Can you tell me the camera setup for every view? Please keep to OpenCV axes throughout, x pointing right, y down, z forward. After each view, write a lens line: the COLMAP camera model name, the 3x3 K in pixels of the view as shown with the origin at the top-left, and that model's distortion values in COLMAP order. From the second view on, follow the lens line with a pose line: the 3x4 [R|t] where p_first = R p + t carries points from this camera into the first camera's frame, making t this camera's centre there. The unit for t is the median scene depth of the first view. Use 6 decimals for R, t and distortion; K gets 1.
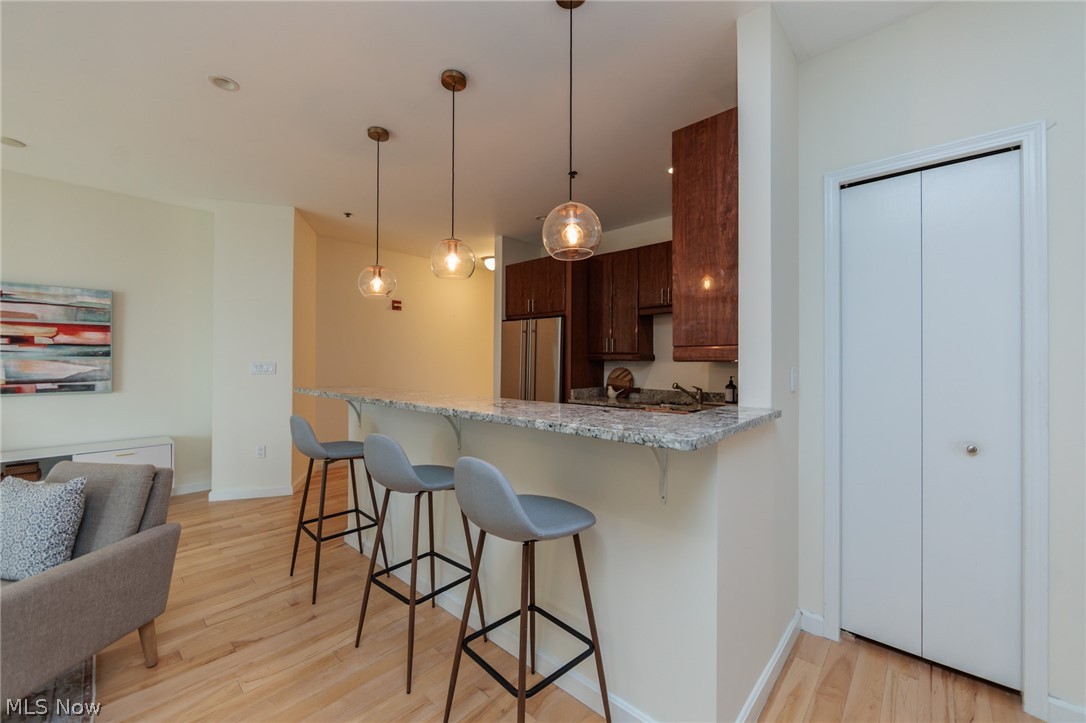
lens RADIAL K [[423.9, 0, 544.8], [0, 423.9, 360.7], [0, 0, 1]] dist [-0.001961, -0.000583]
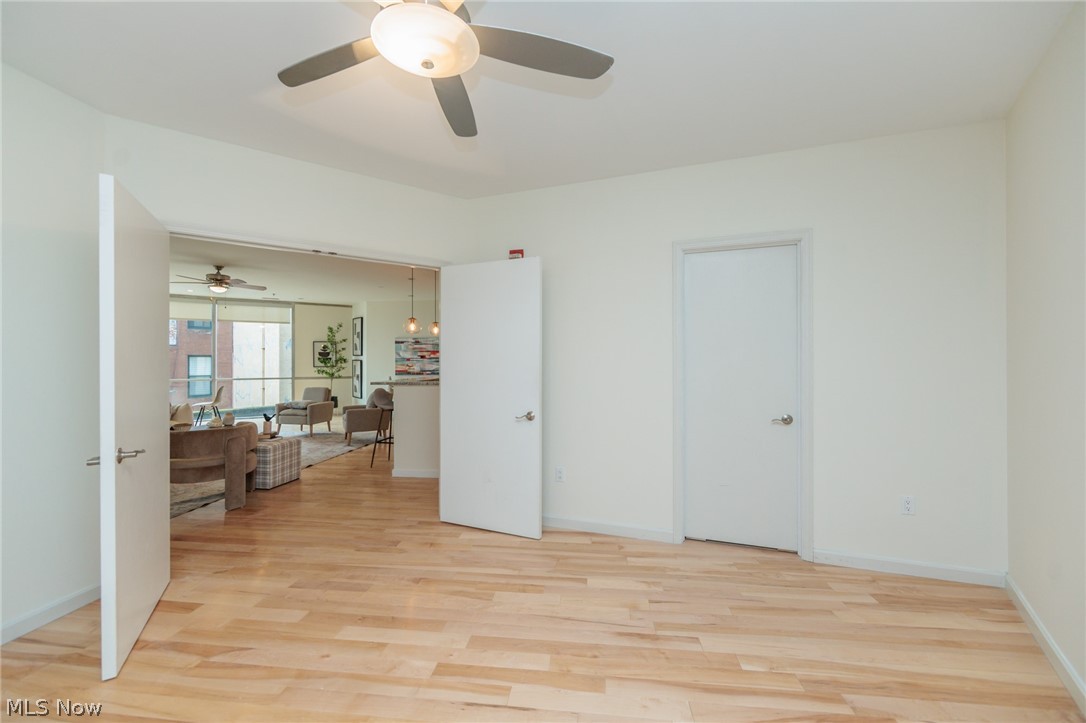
lens RADIAL K [[423.9, 0, 544.8], [0, 423.9, 360.7], [0, 0, 1]] dist [-0.001961, -0.000583]
pose [[0.586073, -0.005533, -0.810239, 1.459448], [0.005791, 0.999980, -0.002640, -0.007806], [0.810238, -0.003145, 0.586093, -0.047684]]
